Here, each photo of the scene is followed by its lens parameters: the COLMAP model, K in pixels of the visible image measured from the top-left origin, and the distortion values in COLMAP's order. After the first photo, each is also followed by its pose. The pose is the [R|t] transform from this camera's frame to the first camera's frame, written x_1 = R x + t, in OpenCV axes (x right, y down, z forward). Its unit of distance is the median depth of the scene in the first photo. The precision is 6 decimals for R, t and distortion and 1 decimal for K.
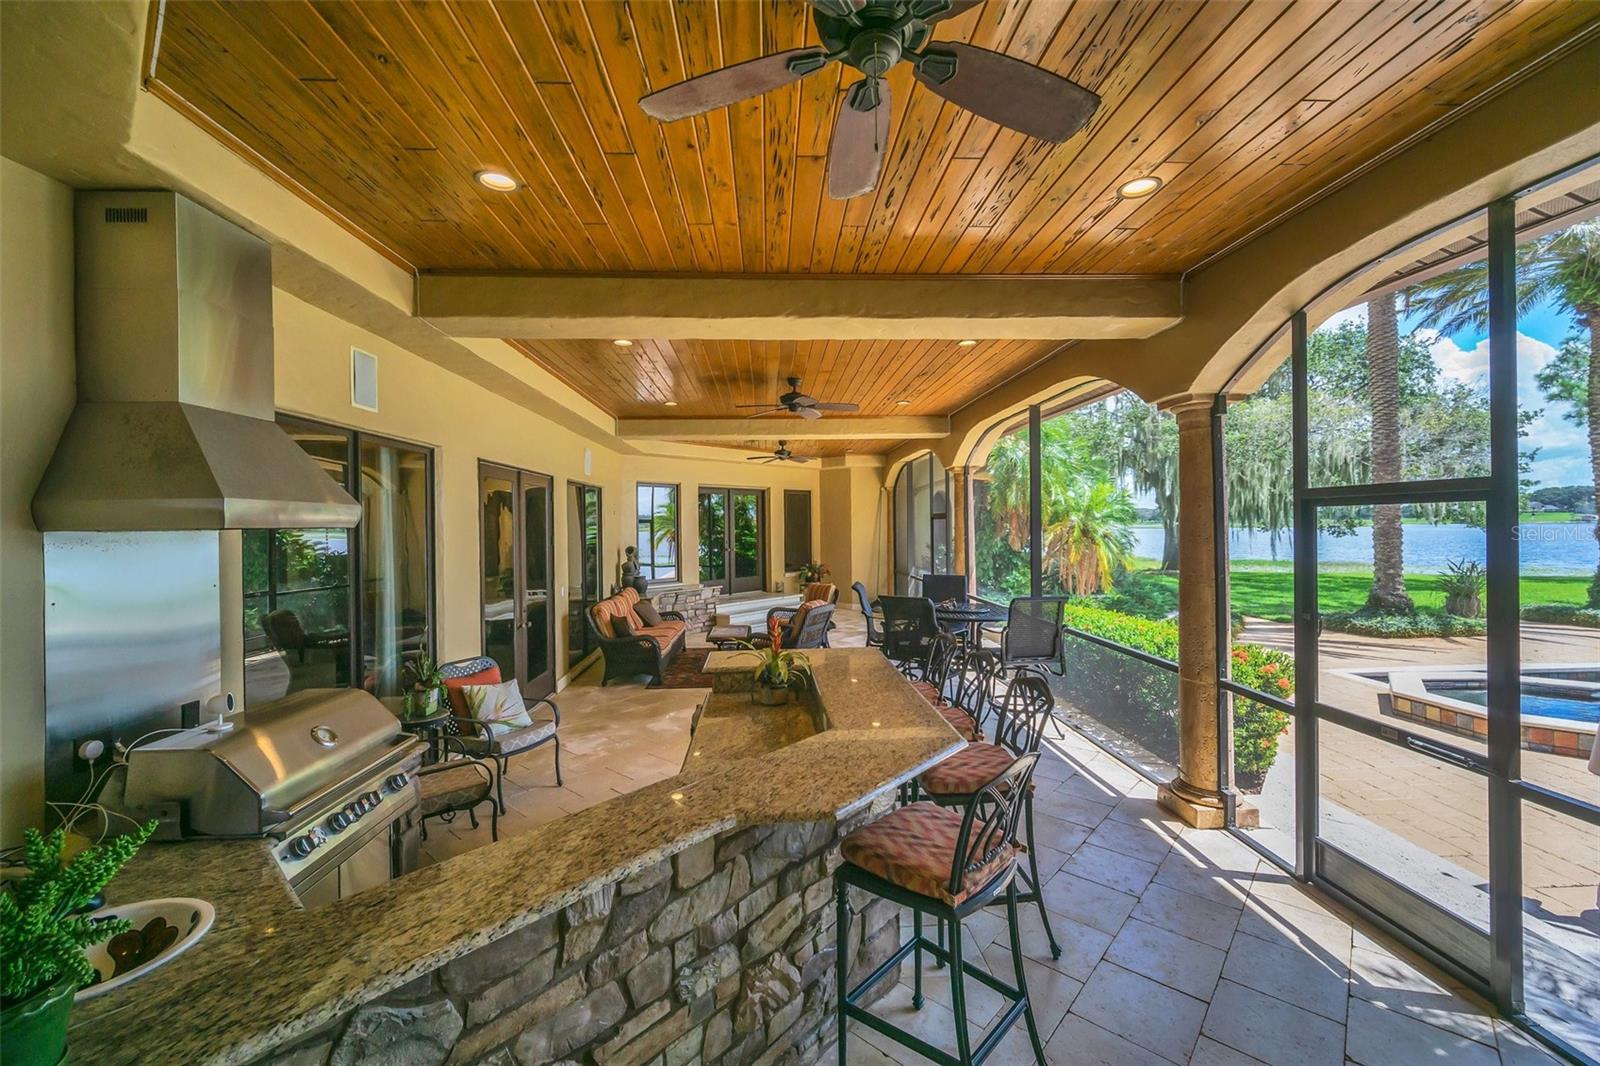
lens RADIAL K [[640.5, 0, 804.0], [0, 640.5, 522.2], [0, 0, 1]] dist [-0.003700, -0.000302]
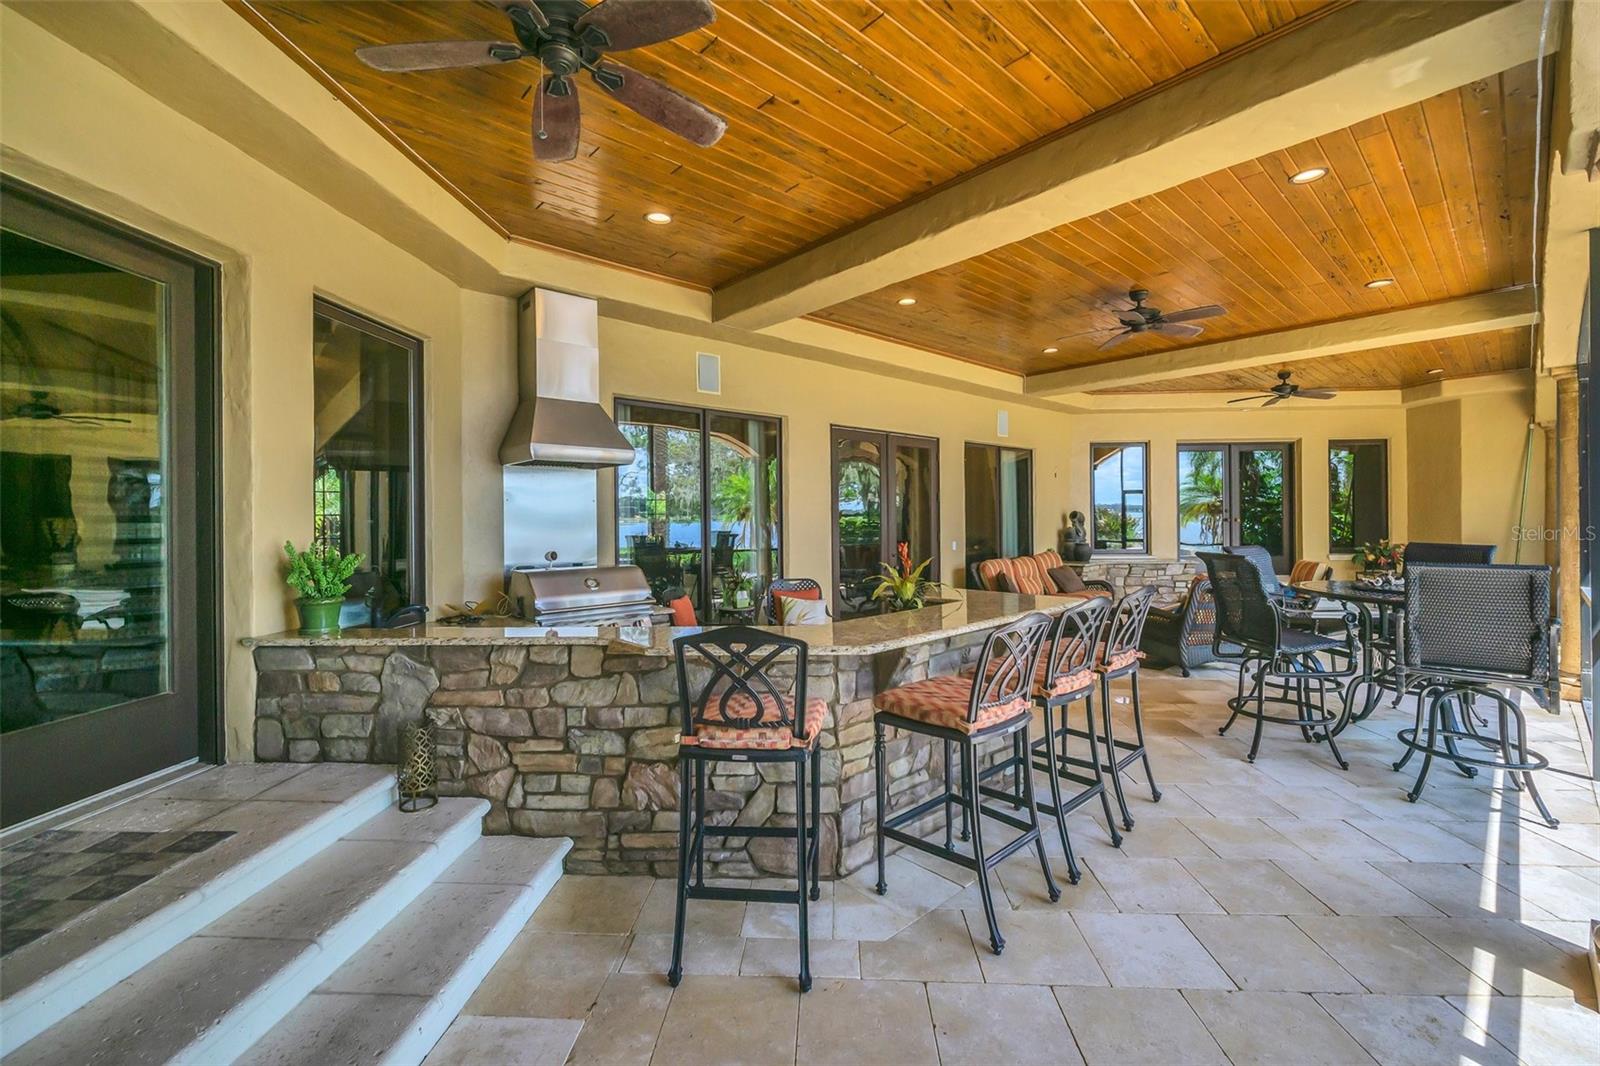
lens RADIAL K [[660.0, 0, 801.1], [0, 660.0, 512.0], [0, 0, 1]] dist [0.000478, -0.000025]
pose [[0.631379, -0.000477, -0.775474, 0.537684], [0.005631, 0.999976, 0.003970, 0.078167], [0.775454, -0.006873, 0.631366, 0.180561]]
